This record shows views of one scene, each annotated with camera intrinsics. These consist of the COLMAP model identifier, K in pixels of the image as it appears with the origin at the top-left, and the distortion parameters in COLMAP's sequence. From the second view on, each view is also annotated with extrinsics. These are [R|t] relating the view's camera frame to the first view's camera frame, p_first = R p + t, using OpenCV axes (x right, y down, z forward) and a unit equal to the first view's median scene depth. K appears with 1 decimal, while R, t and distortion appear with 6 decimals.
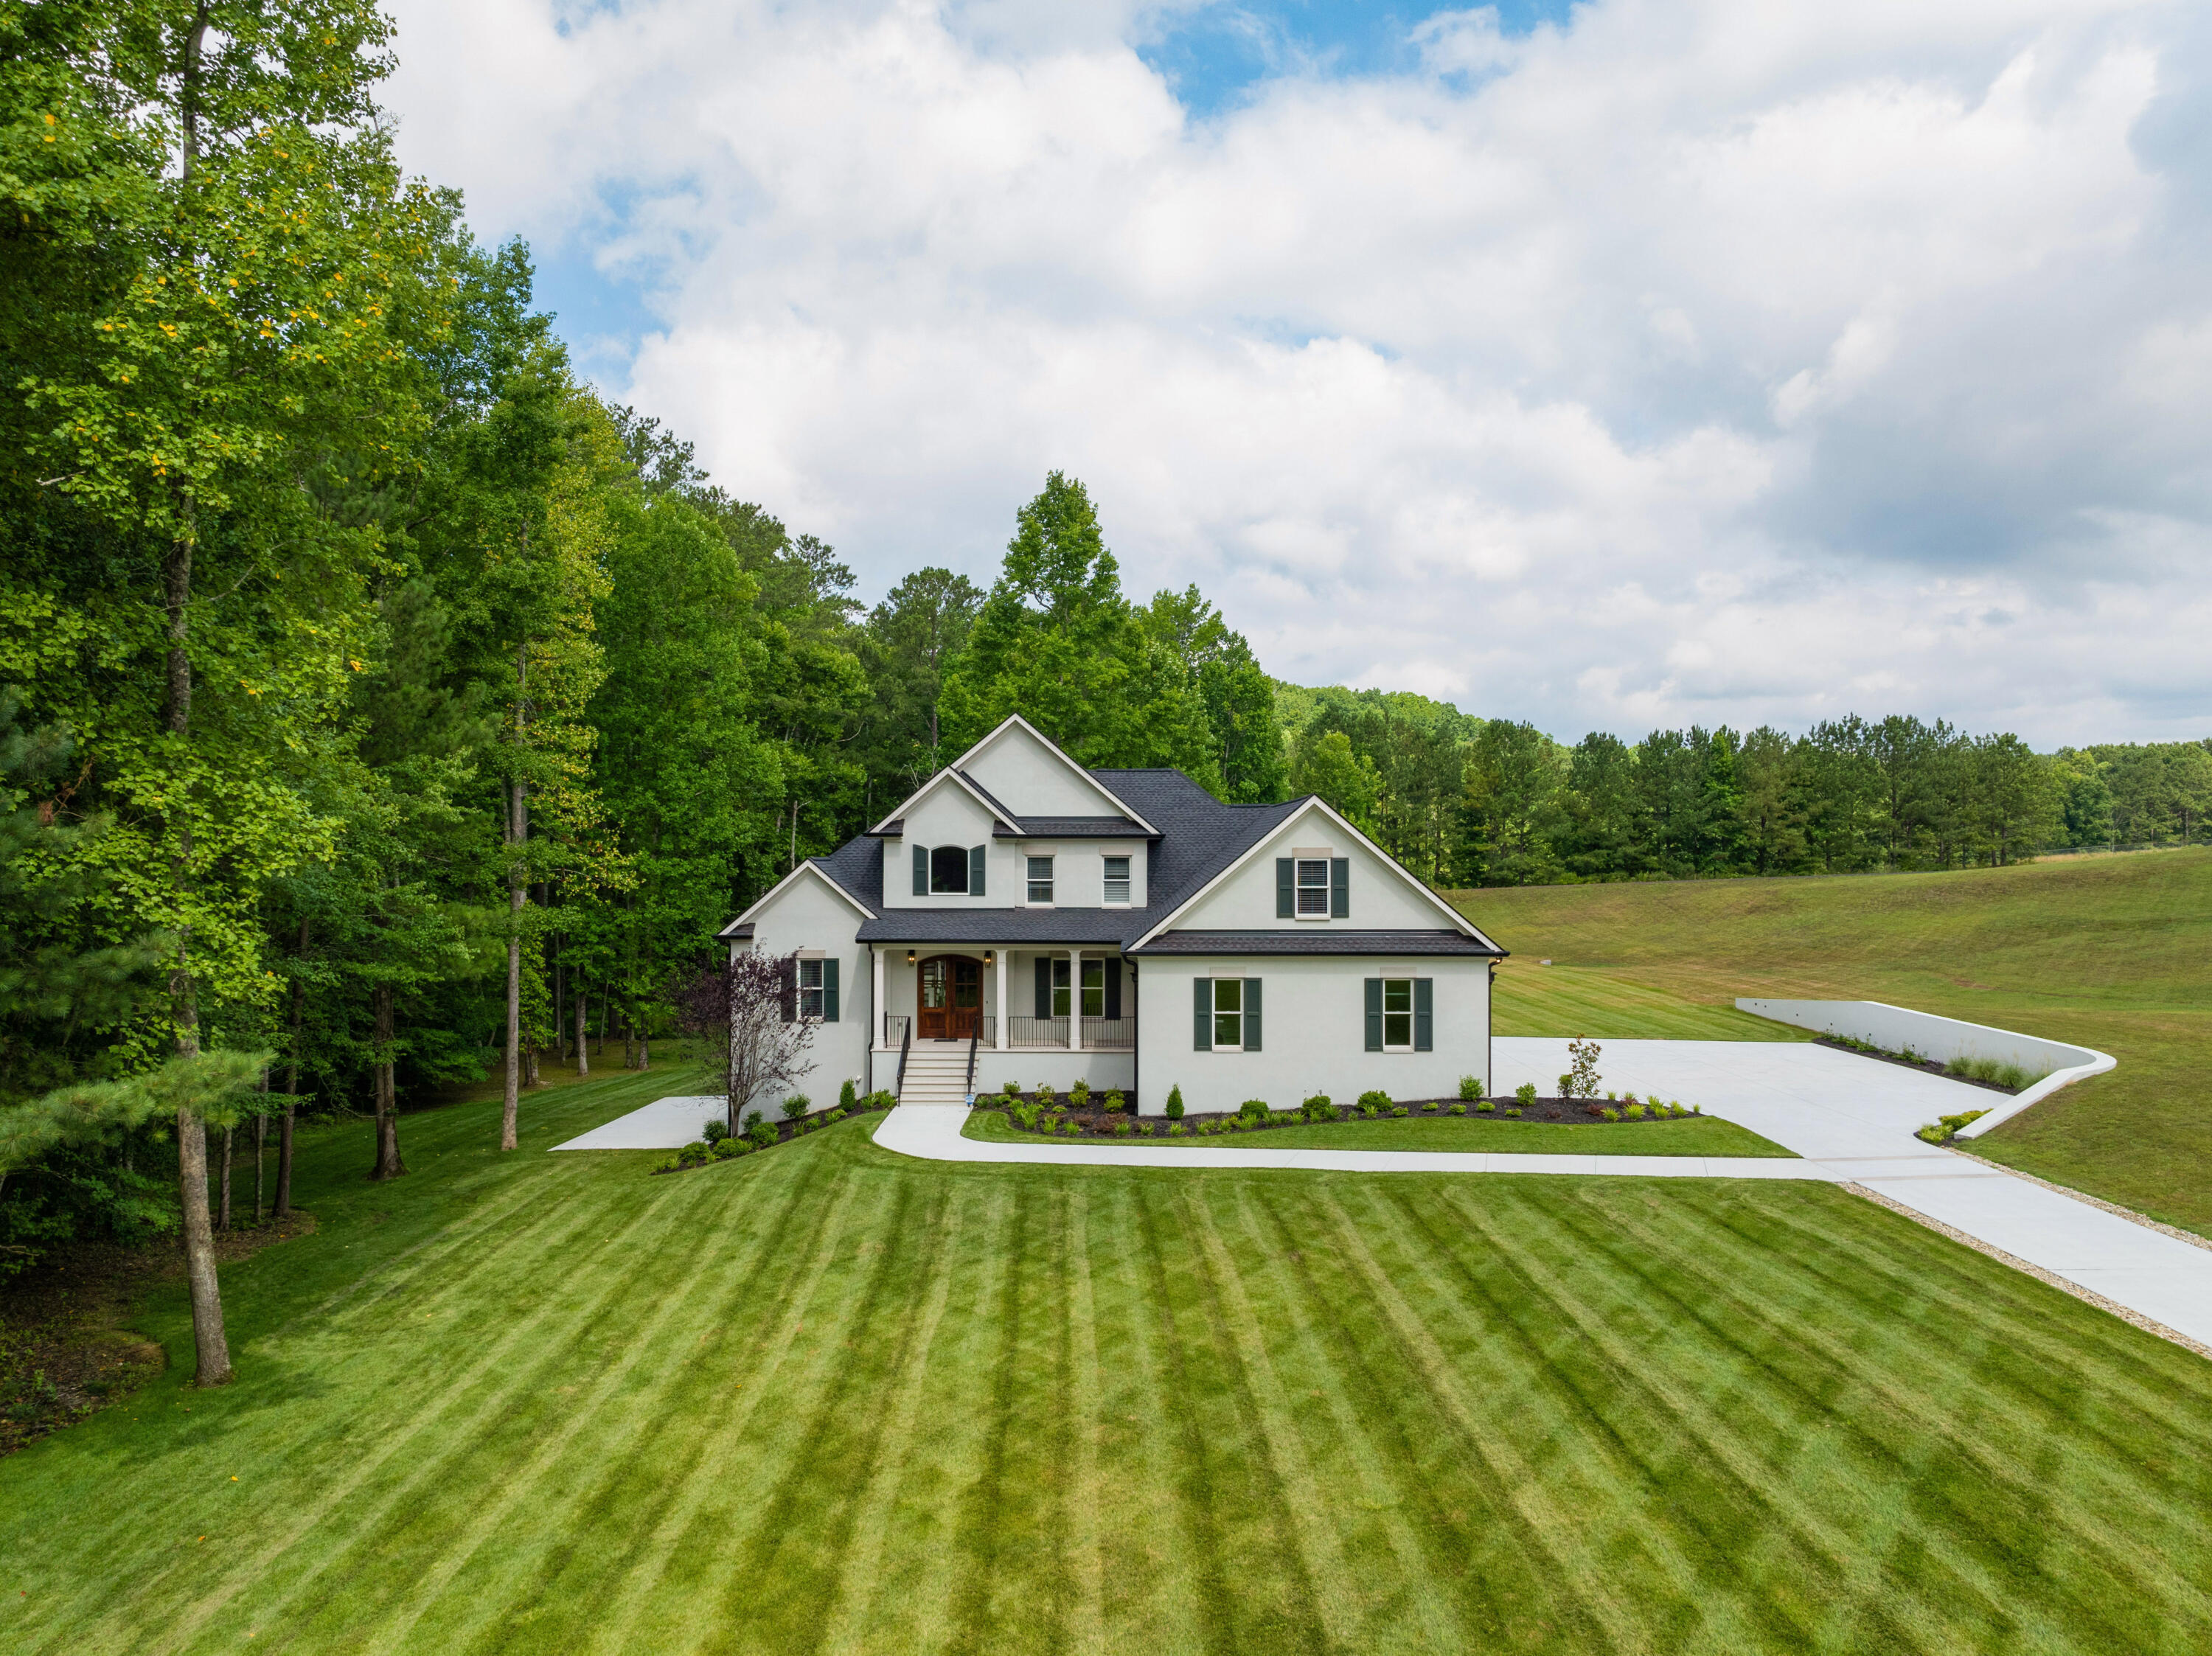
lens RADIAL K [[1551.5, 0, 1084.9], [0, 1551.5, 842.7], [0, 0, 1]] dist [0.005782, -0.042586]
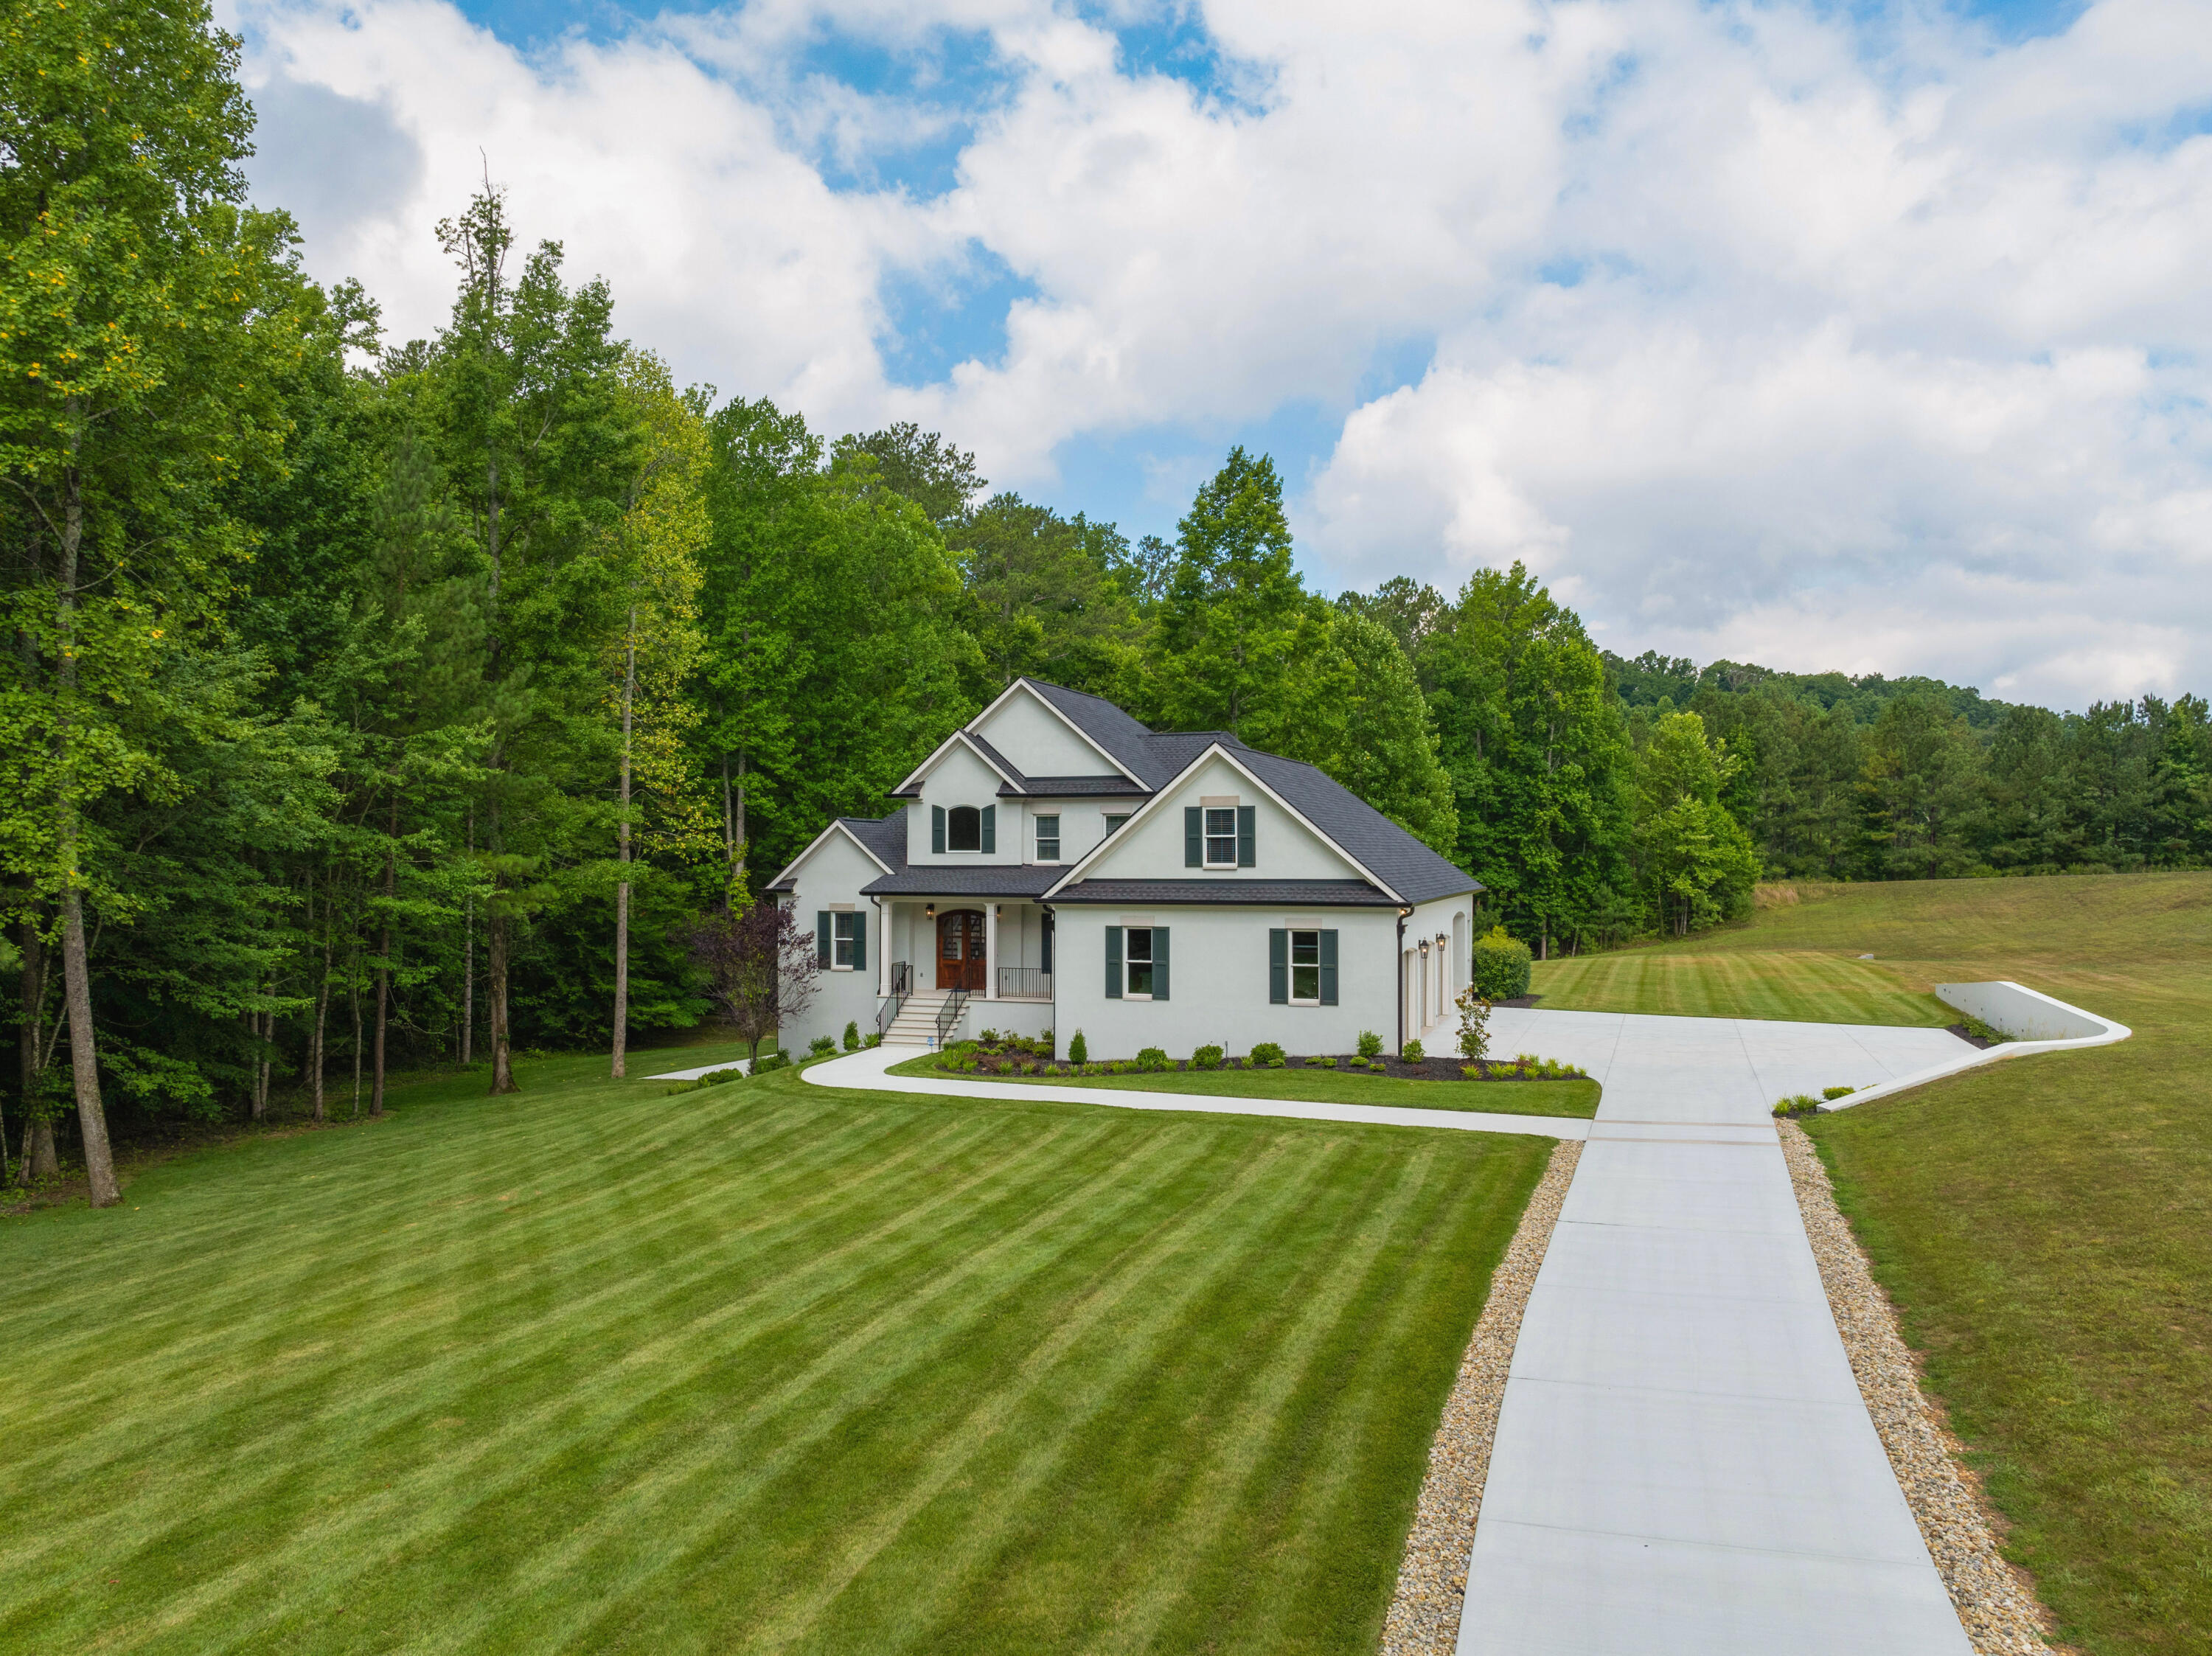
lens RADIAL K [[1555.7, 0, 1106.0], [0, 1555.7, 828.0], [0, 0, 1]] dist [-0.032515, 0.001357]
pose [[0.950708, -0.005860, -0.310033, 0.337519], [0.001385, 0.999892, -0.014653, 0.033269], [0.310085, 0.013501, 0.950613, 0.031343]]
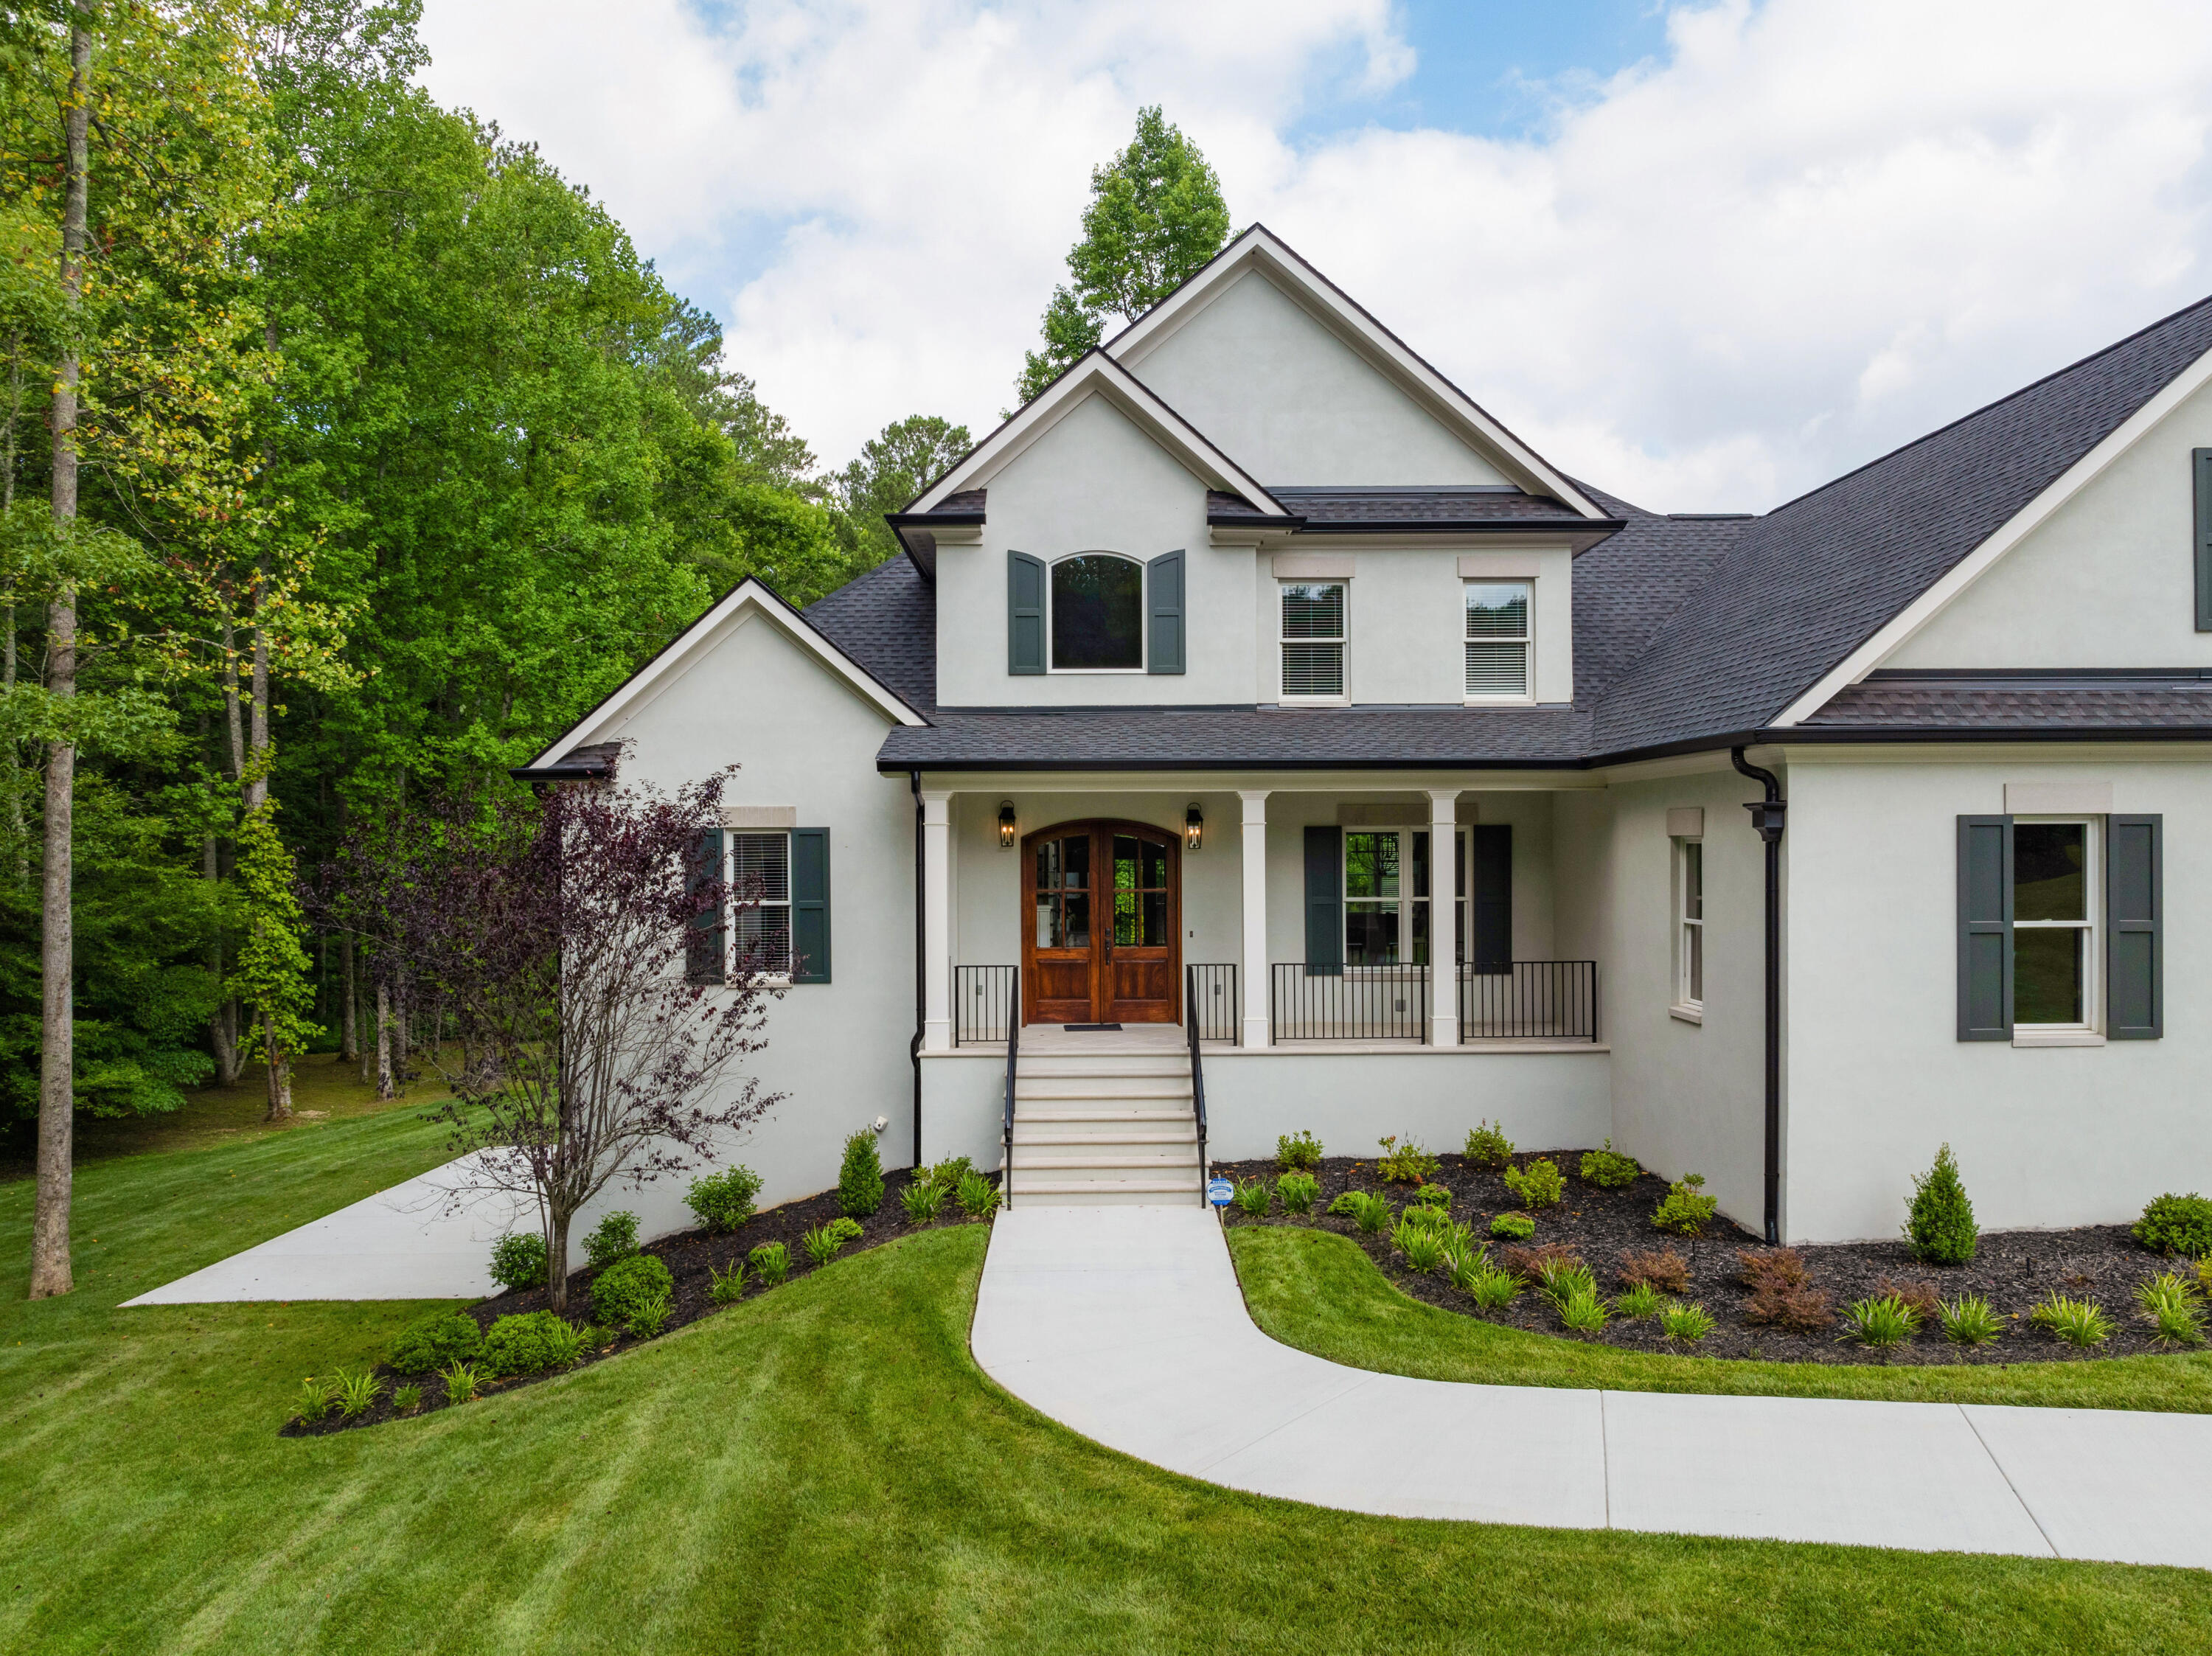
lens RADIAL K [[1564.1, 0, 1092.2], [0, 1564.1, 858.2], [0, 0, 1]] dist [-0.003089, -0.058748]
pose [[0.999465, -0.007869, 0.031747, -0.104600], [0.007533, 0.999914, 0.010702, 0.079824], [-0.031828, -0.010457, 0.999439, 0.599167]]
